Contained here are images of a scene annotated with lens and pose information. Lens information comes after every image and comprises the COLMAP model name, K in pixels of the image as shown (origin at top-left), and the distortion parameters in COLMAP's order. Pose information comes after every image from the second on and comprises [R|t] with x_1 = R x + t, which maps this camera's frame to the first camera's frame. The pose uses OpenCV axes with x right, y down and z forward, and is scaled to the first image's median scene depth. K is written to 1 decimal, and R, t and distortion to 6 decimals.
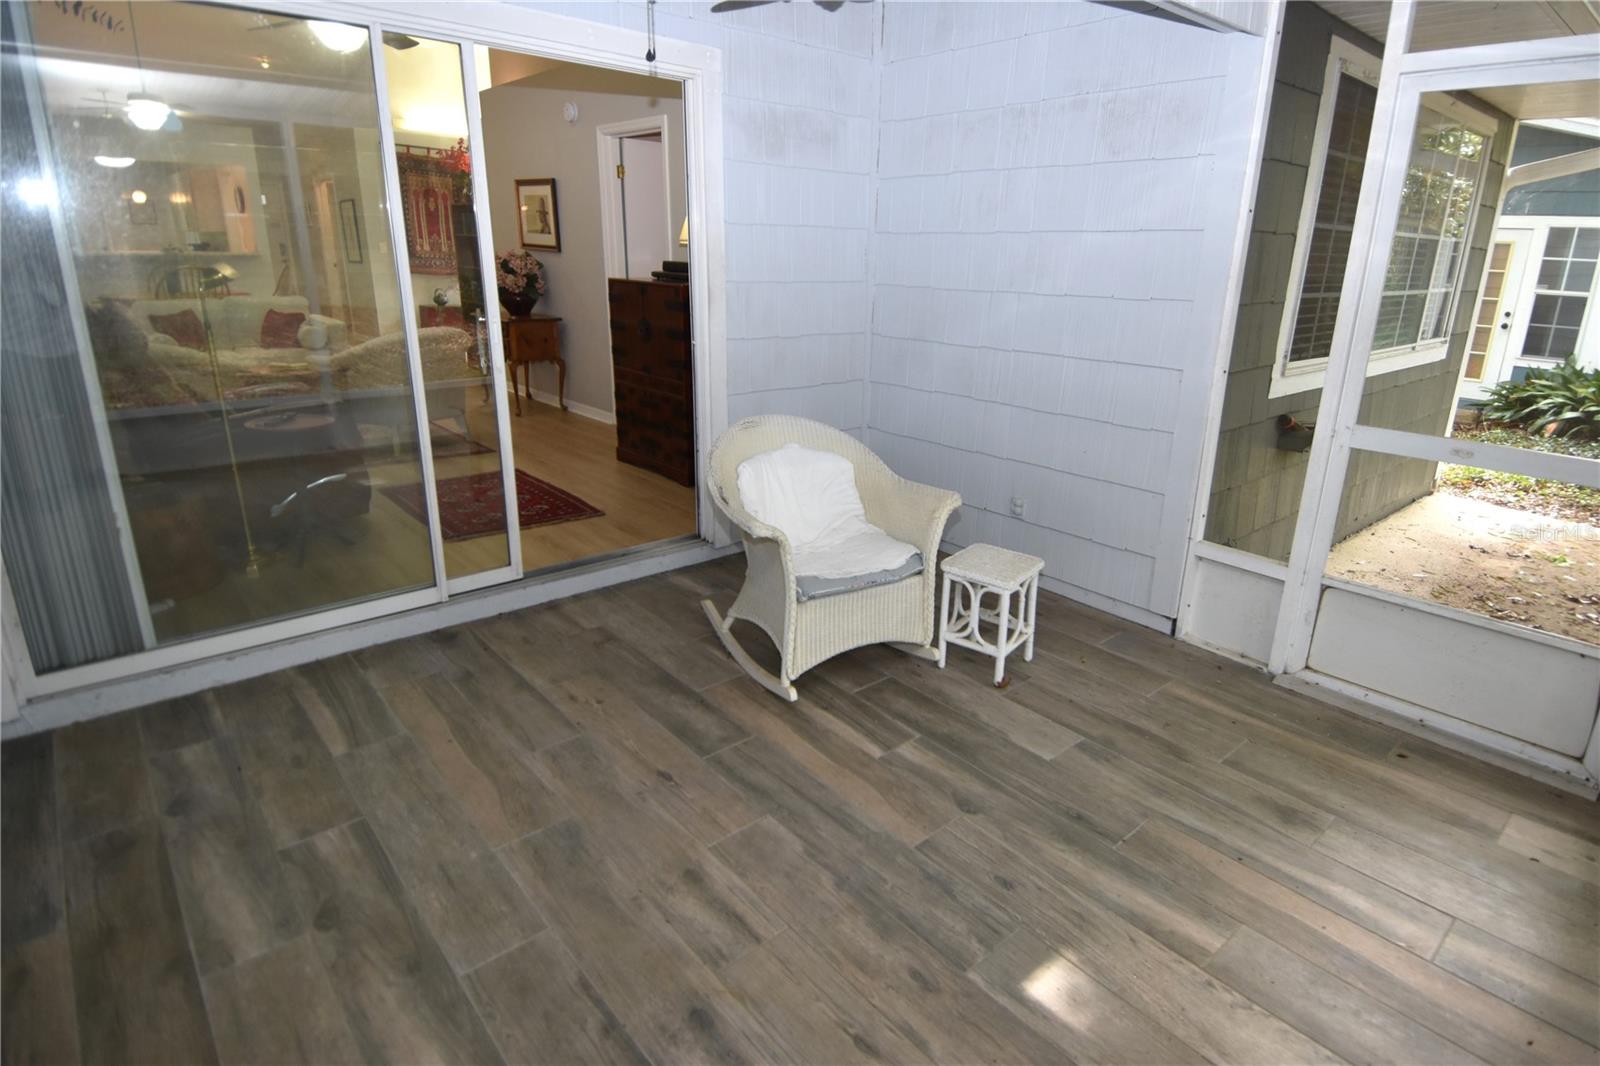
lens RADIAL K [[845.2, 0, 824.3], [0, 845.2, 521.3], [0, 0, 1]] dist [0.046408, -0.049060]
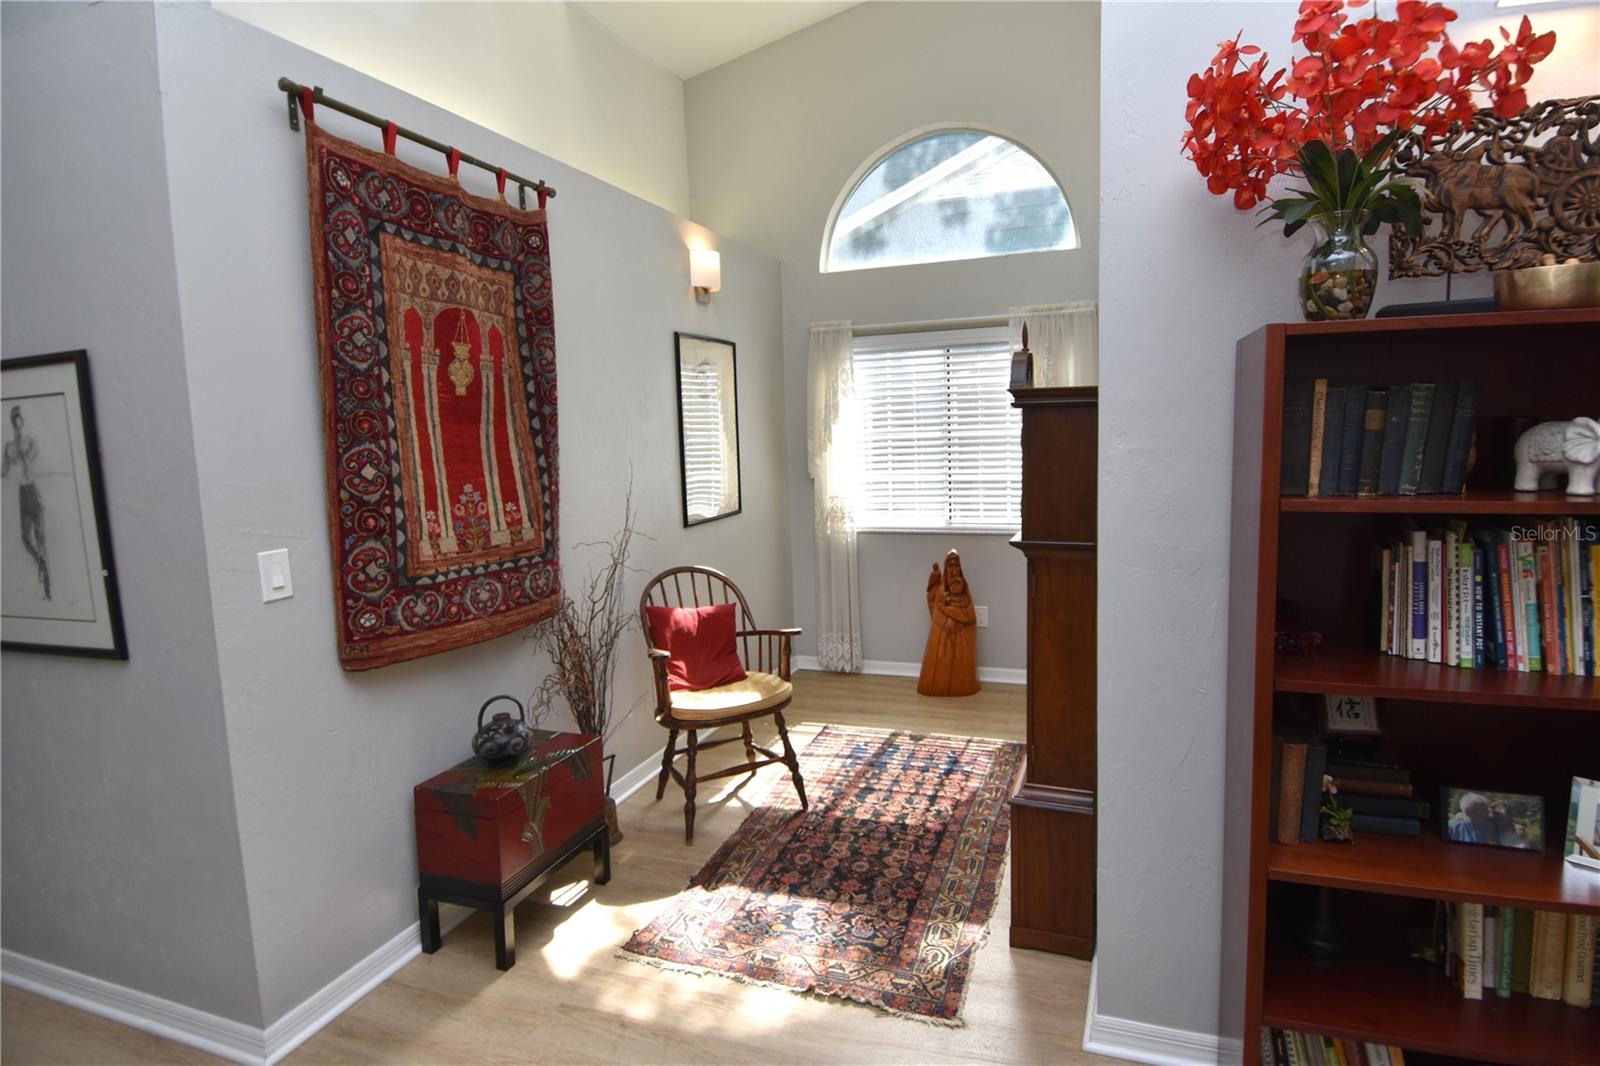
lens RADIAL K [[845.2, 0, 835.5], [0, 845.2, 513.0], [0, 0, 1]] dist [0.046408, -0.049060]
pose [[0.876979, -0.099668, 0.470079, -1.002103], [0.194216, 0.968310, -0.157025, -0.562411], [-0.439532, 0.229004, 0.868544, 1.549441]]
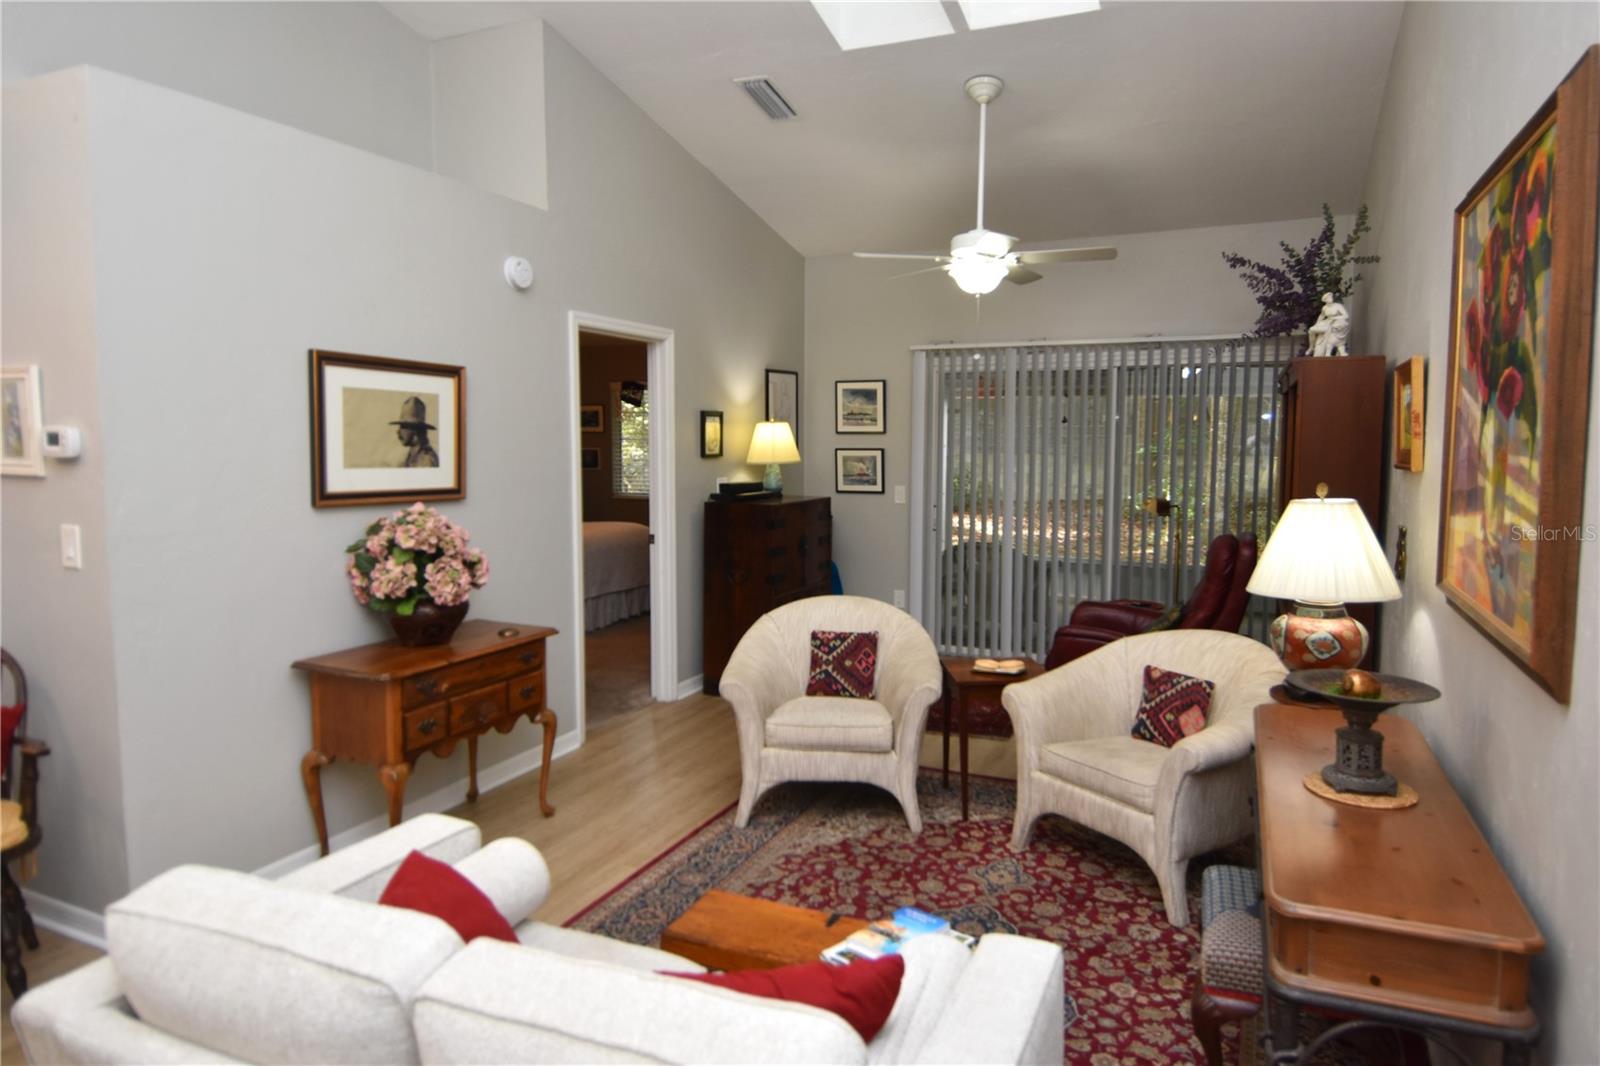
lens RADIAL K [[971.8, 0, 833.2], [0, 971.8, 508.0], [0, 0, 1]] dist [0.035858, -0.012240]
pose [[-0.427137, -0.092723, 0.899420, -1.218950], [0.262062, 0.939337, 0.221292, -0.493980], [-0.865377, 0.330226, -0.376926, 1.327144]]
